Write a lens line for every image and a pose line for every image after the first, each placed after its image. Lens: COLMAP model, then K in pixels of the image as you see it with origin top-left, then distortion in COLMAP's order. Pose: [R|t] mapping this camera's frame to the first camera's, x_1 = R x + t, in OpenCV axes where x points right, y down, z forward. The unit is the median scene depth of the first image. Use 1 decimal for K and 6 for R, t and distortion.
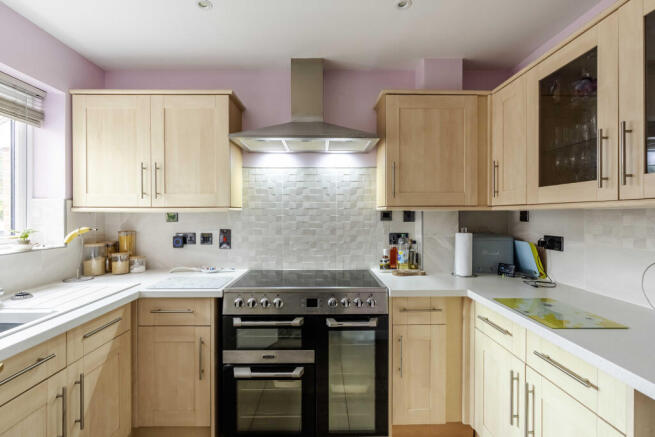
lens RADIAL K [[299.1, 0, 329.2], [0, 299.1, 215.2], [0, 0, 1]] dist [-0.003311, 0.003469]
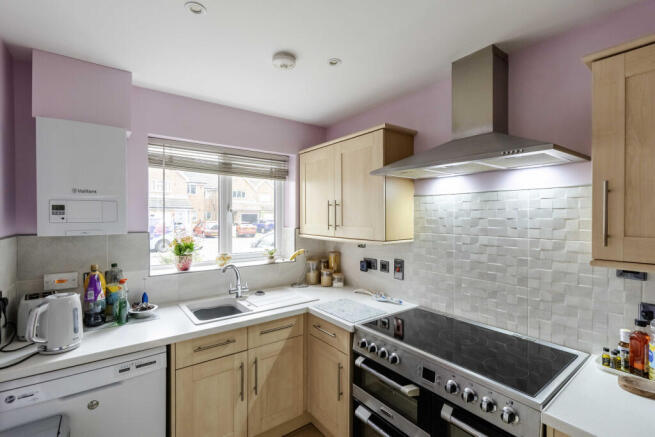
lens RADIAL K [[299.1, 0, 329.5], [0, 299.1, 218.7], [0, 0, 1]] dist [-0.003311, 0.003469]
pose [[0.590452, 0.012641, -0.806974, 0.339424], [-0.008408, 0.999919, 0.009512, -0.103144], [0.807029, 0.001168, 0.590511, 0.250532]]
